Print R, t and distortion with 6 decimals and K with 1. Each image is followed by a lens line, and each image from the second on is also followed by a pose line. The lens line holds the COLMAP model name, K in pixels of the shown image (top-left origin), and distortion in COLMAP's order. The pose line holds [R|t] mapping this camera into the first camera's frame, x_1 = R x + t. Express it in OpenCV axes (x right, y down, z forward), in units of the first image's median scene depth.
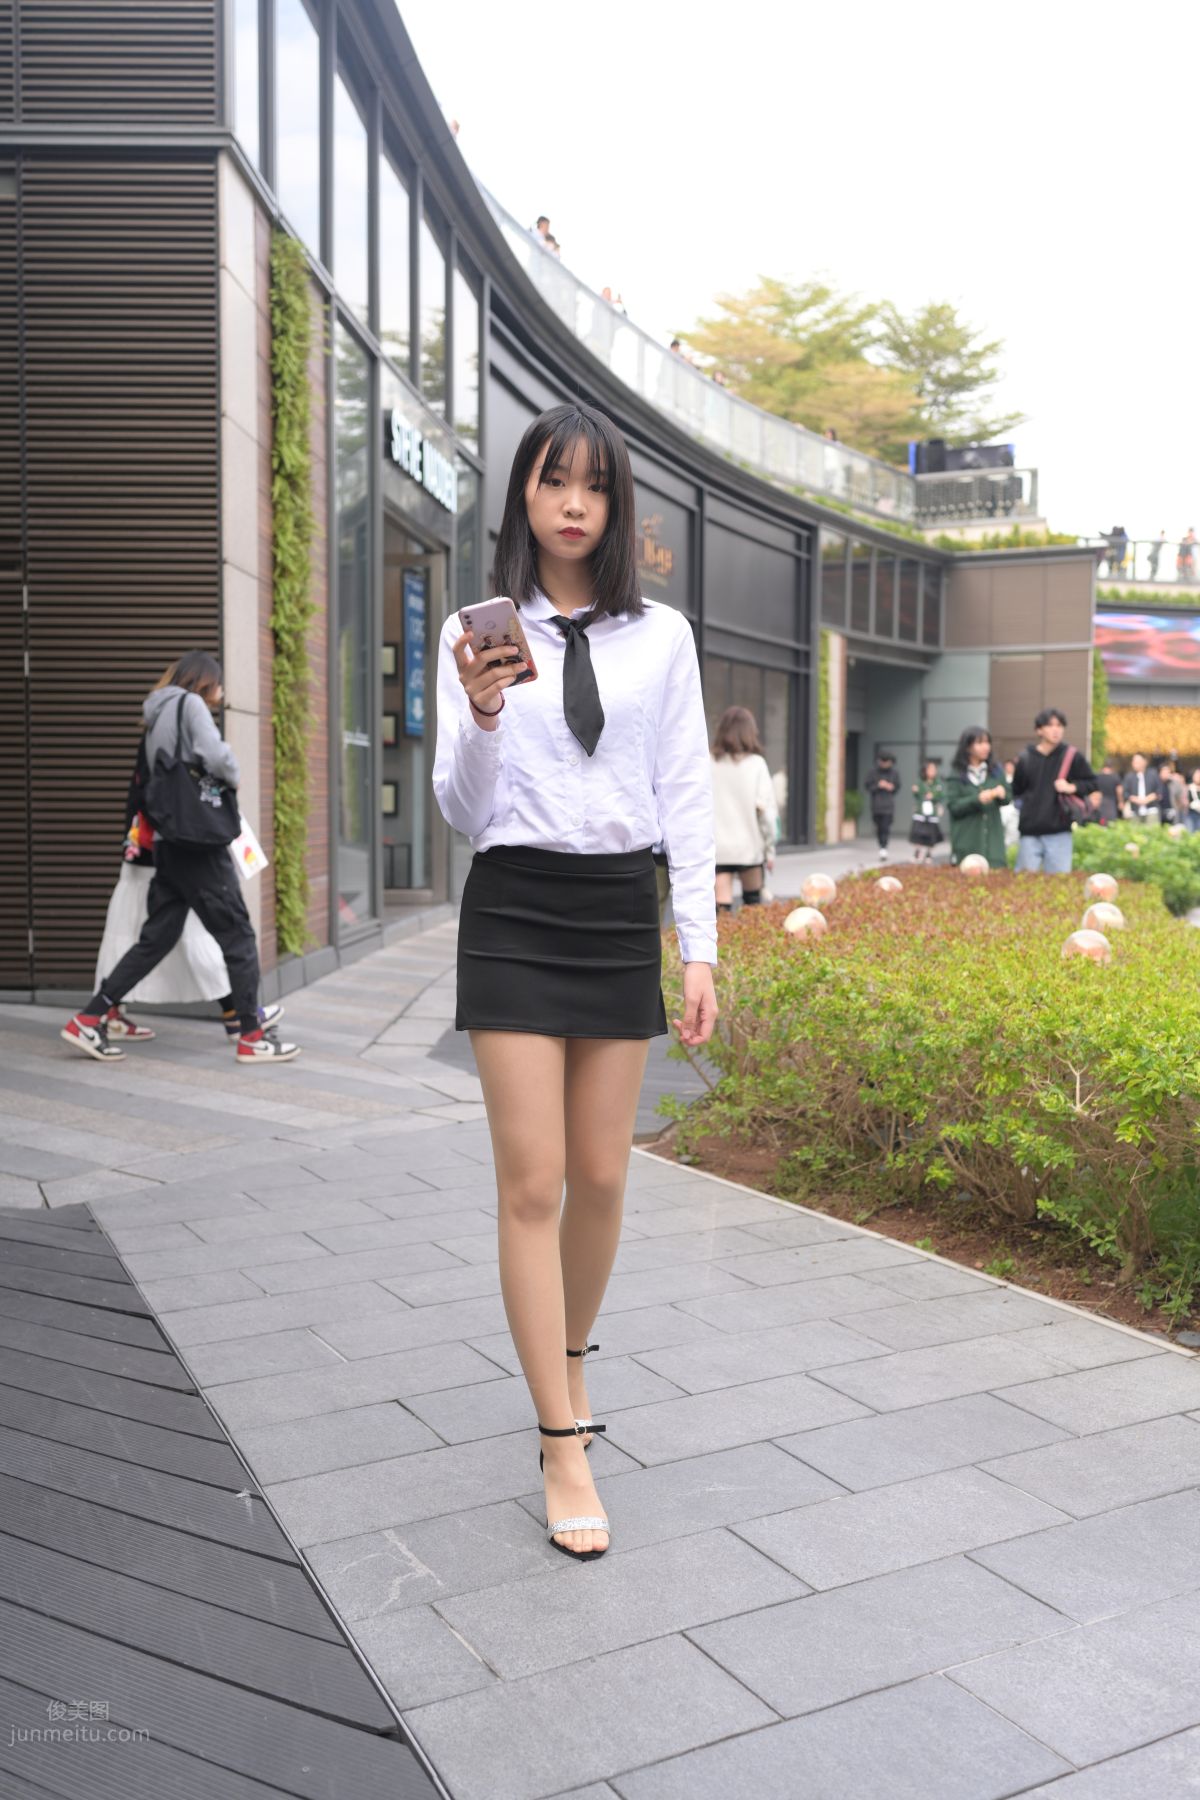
lens RADIAL K [[1701.6, 0, 592.4], [0, 1701.6, 900.6], [0, 0, 1]] dist [0.004059, 0.000000]
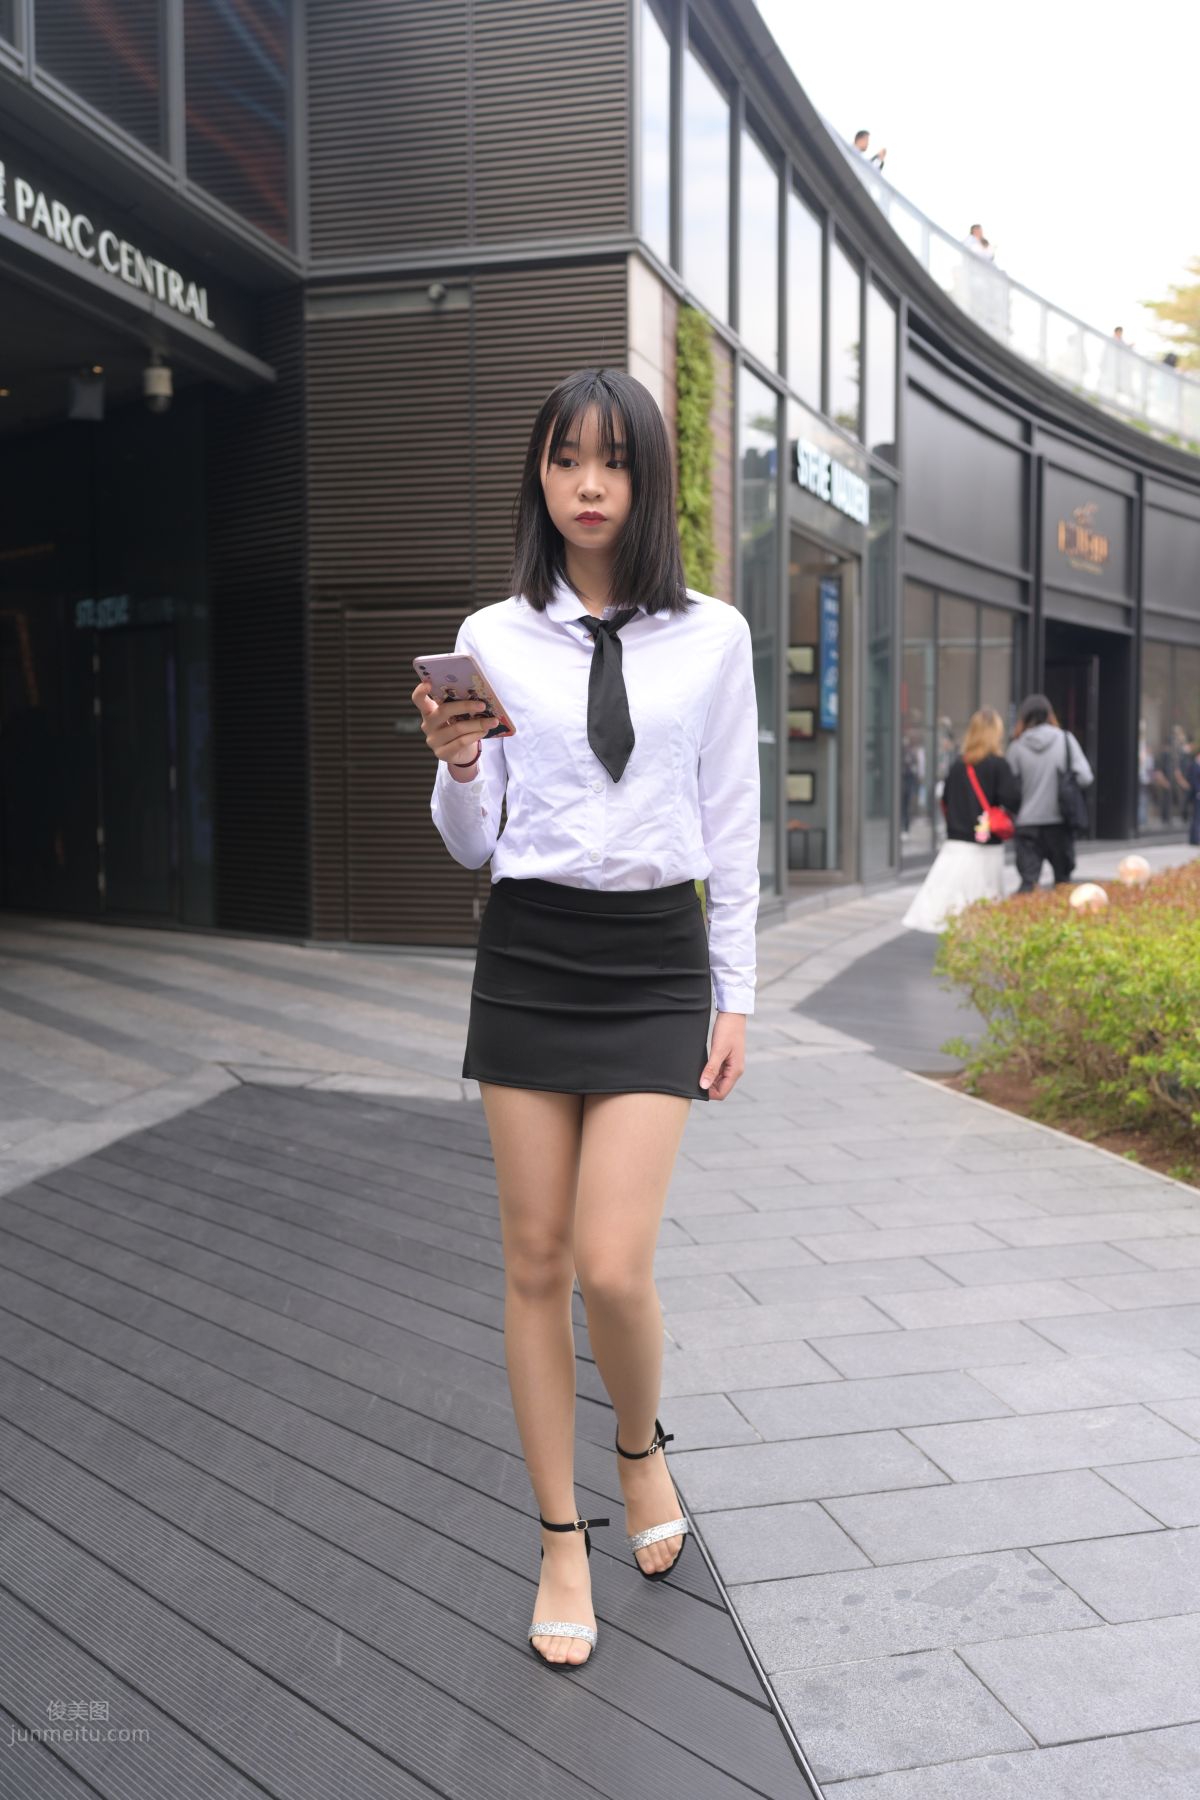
lens RADIAL K [[1701.6, 0, 601.3], [0, 1701.6, 891.4], [0, 0, 1]] dist [0.004059, 0.000000]
pose [[0.964155, 0.009858, -0.265155, 0.084966], [-0.008832, 0.999948, 0.005060, 0.004236], [0.265191, -0.002537, 0.964192, -0.164996]]
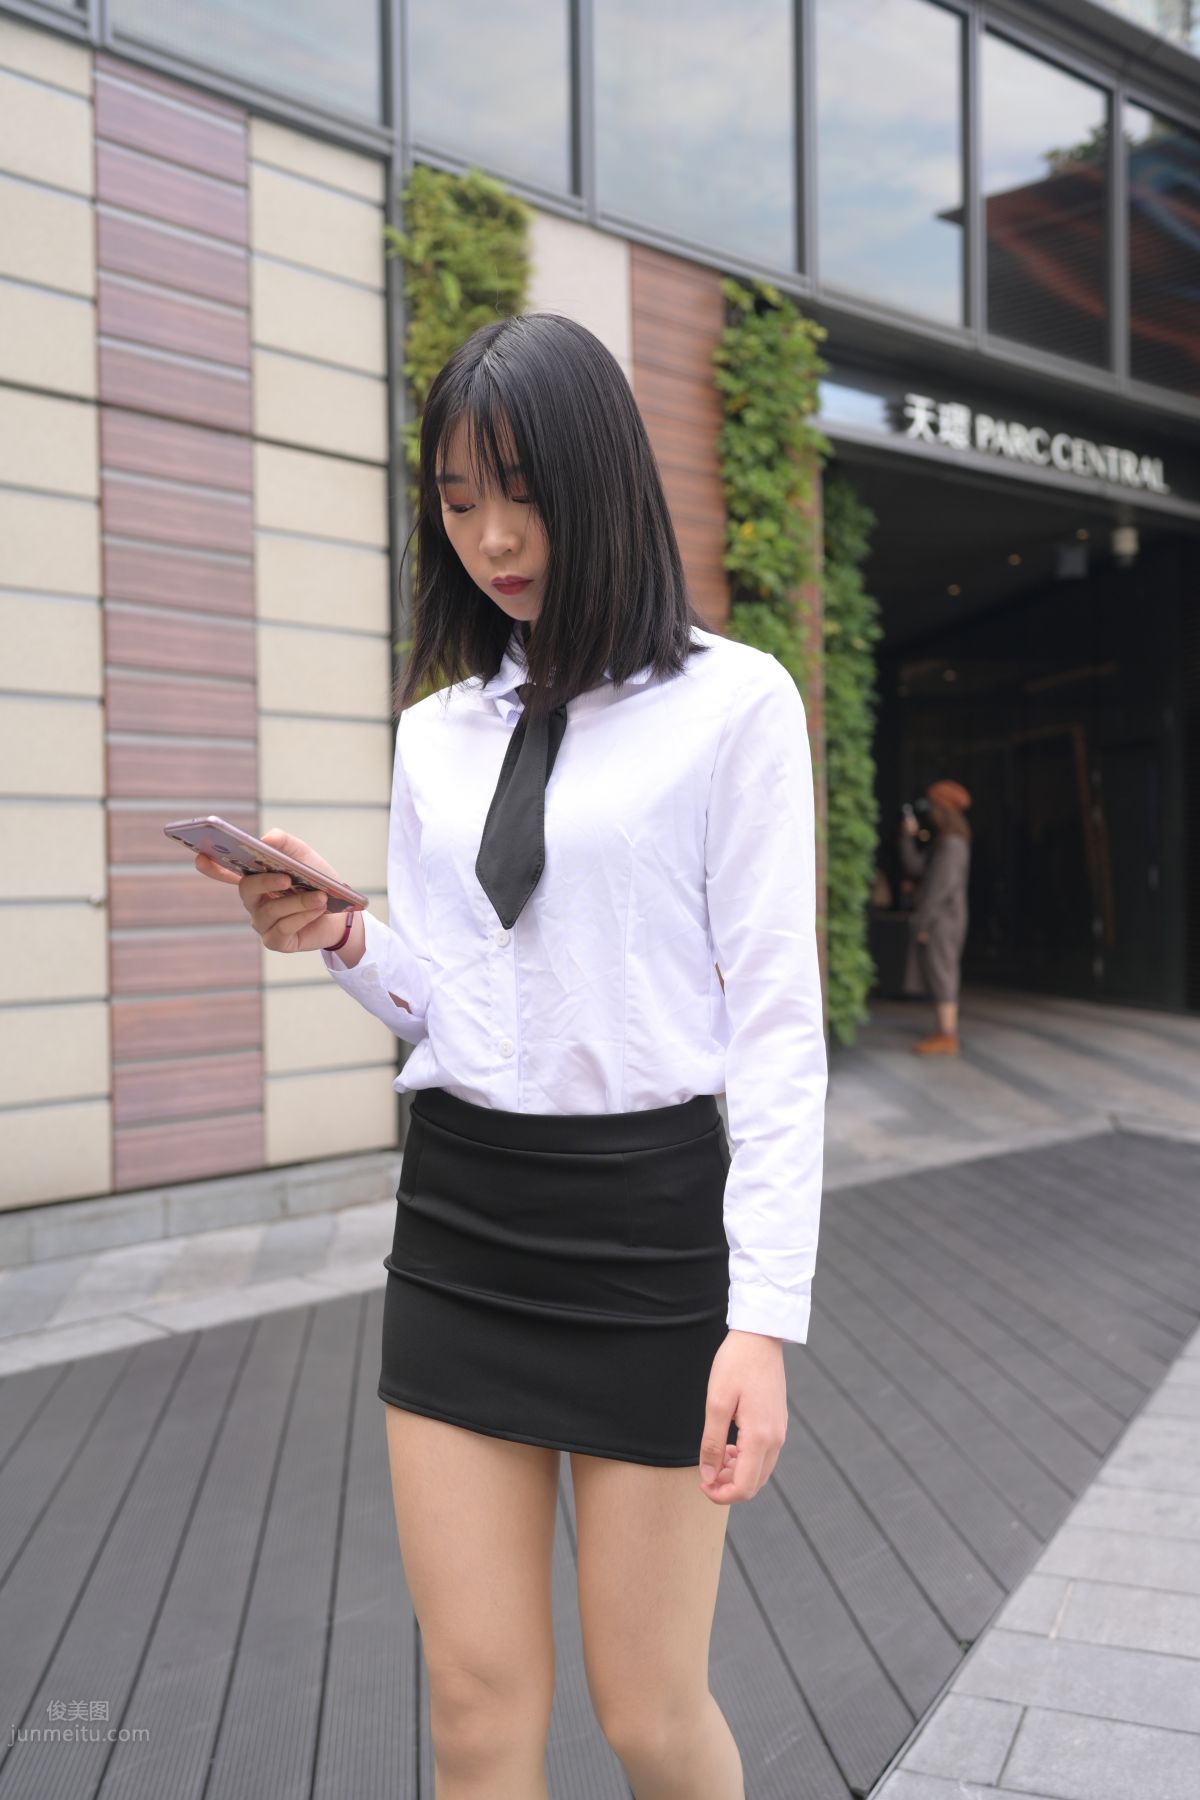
lens RADIAL K [[1701.6, 0, 599.8], [0, 1701.6, 890.5], [0, 0, 1]] dist [0.004059, 0.000000]
pose [[0.608573, -0.006689, -0.793469, 0.323999], [-0.035036, 0.998763, -0.035292, 0.008168], [0.792724, 0.049278, 0.607586, -0.282747]]
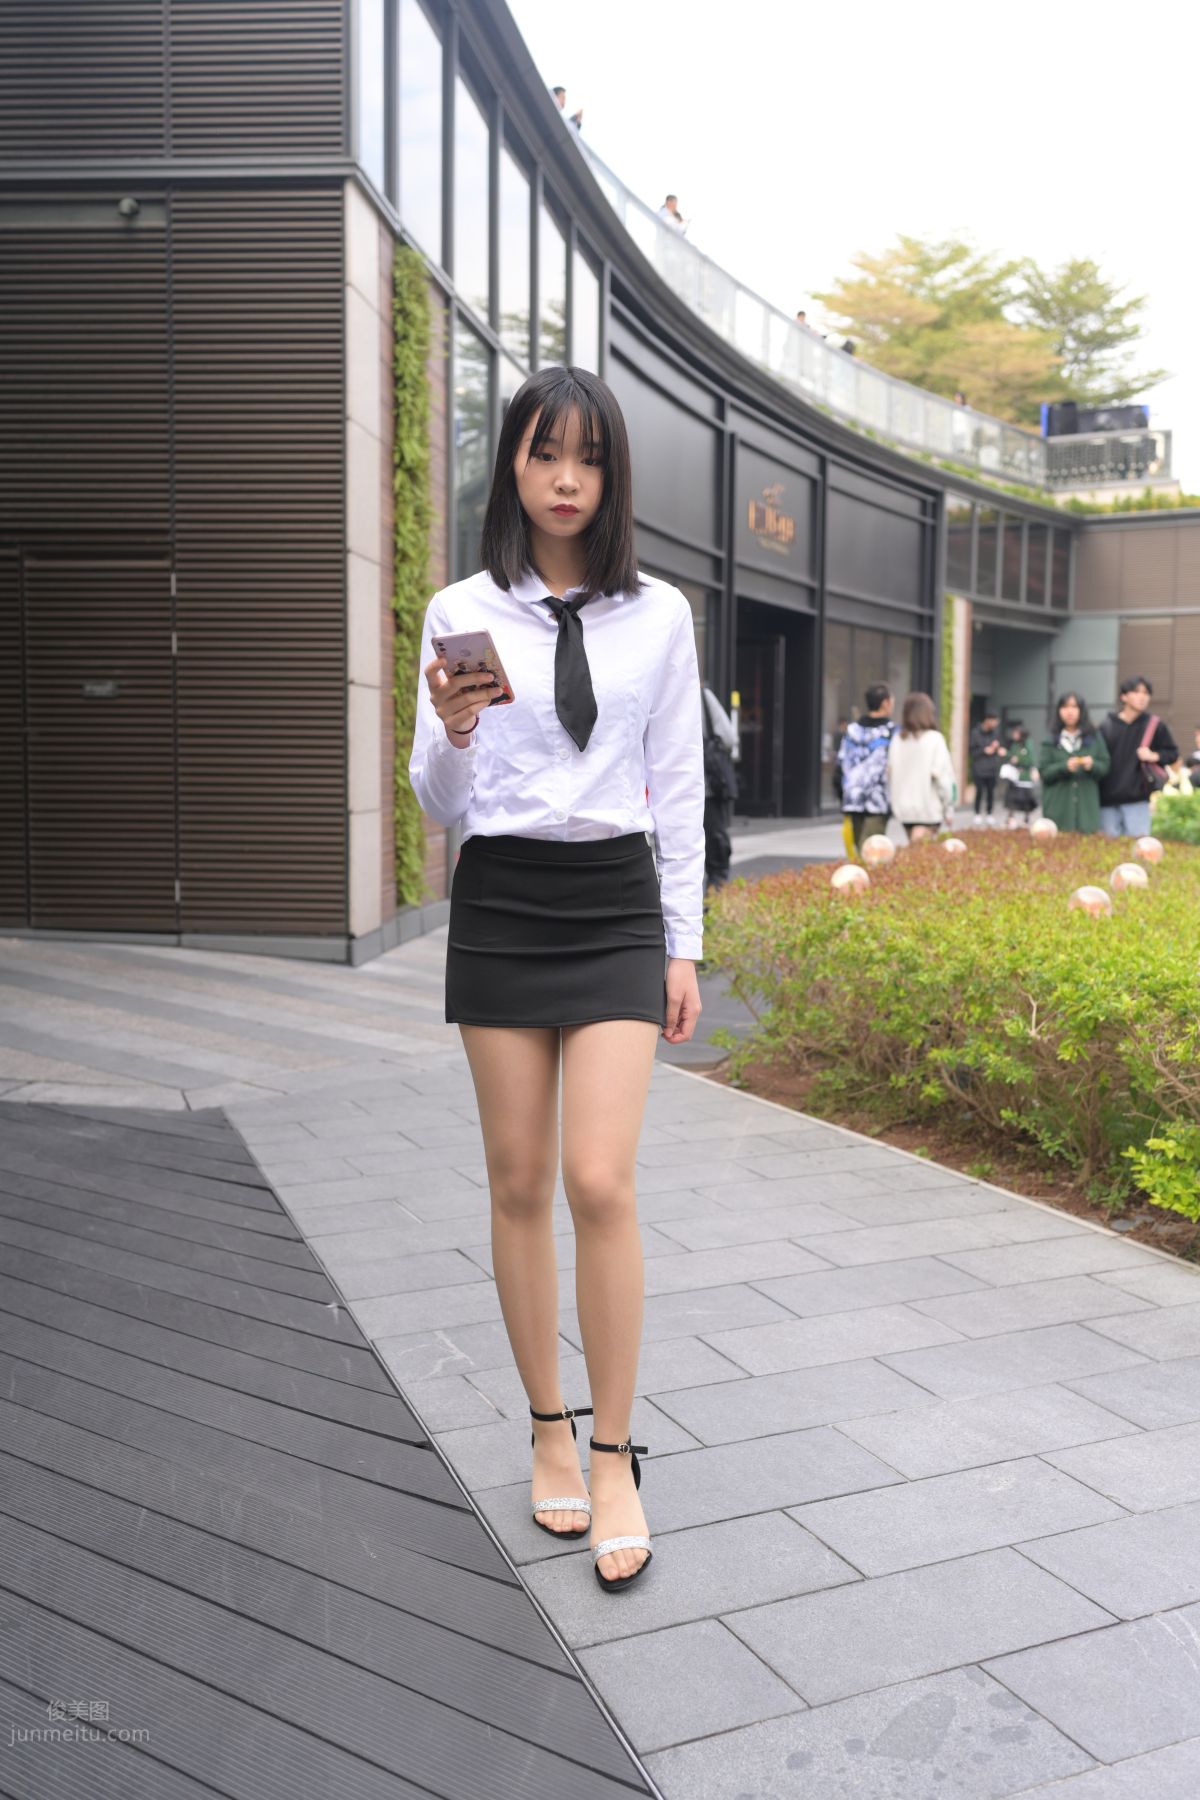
lens RADIAL K [[1701.6, 0, 605.1], [0, 1701.6, 899.1], [0, 0, 1]] dist [0.004059, 0.000000]
pose [[0.997246, 0.009697, -0.073531, 0.035094], [-0.008068, 0.999716, 0.022417, 0.001793], [0.073727, -0.021762, 0.997041, -0.101793]]
